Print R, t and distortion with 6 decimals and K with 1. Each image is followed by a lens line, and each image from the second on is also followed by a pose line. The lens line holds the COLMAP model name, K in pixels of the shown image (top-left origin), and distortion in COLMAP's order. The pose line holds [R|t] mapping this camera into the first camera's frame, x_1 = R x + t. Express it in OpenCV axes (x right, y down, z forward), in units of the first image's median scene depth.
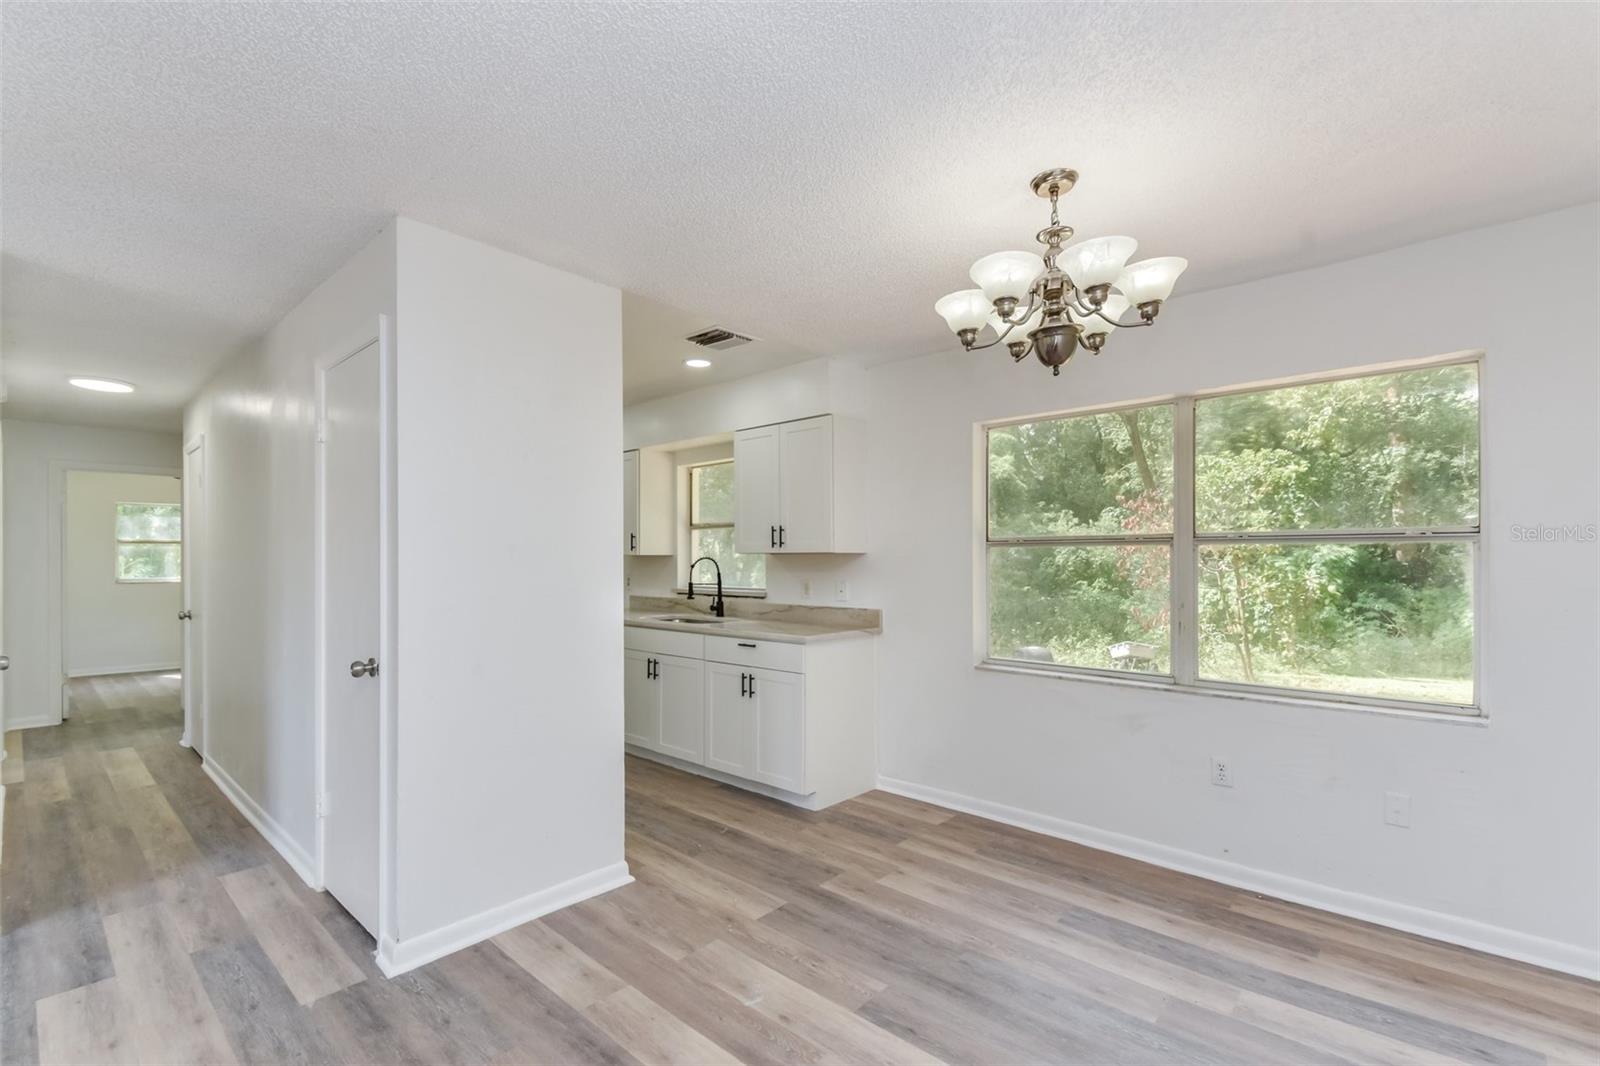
lens RADIAL K [[713.6, 0, 757.8], [0, 713.6, 560.1], [0, 0, 1]] dist [0.022700, -0.016240]
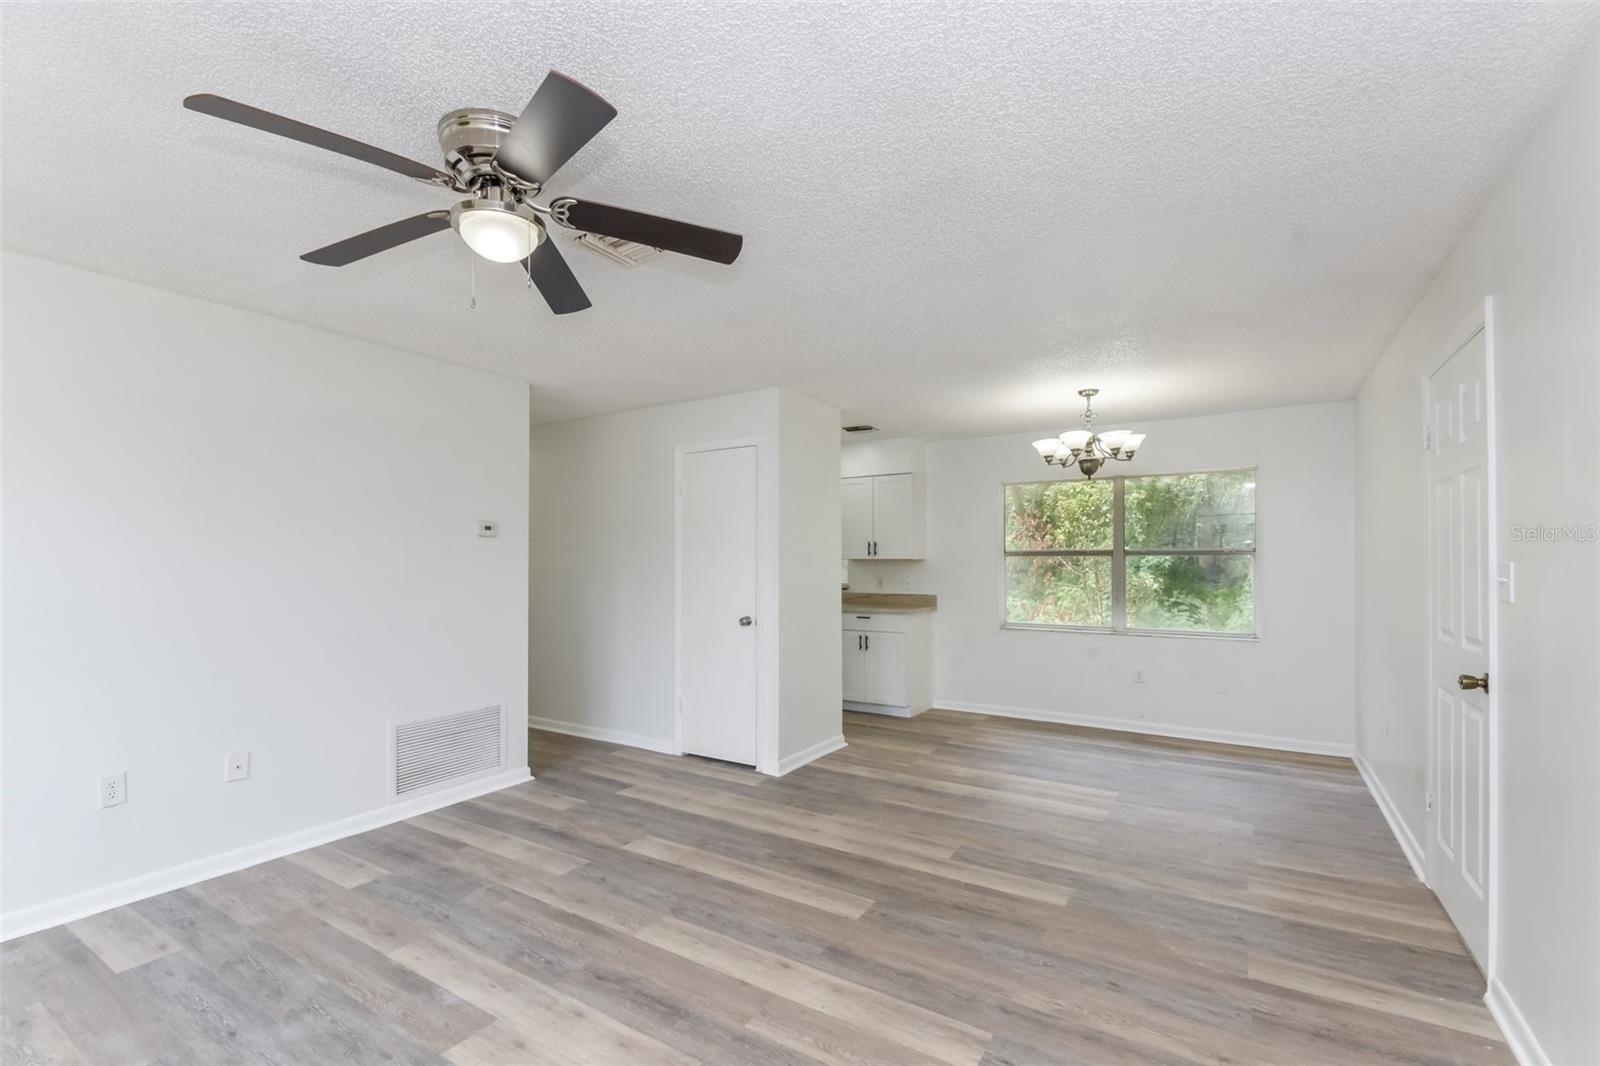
lens RADIAL K [[697.0, 0, 784.4], [0, 697.0, 557.7], [0, 0, 1]] dist [0.017767, -0.013758]
pose [[0.981169, 0.003774, 0.193115, -0.643610], [-0.002062, 0.999957, -0.009066, 0.001313], [-0.193141, 0.008497, 0.981134, -0.646692]]
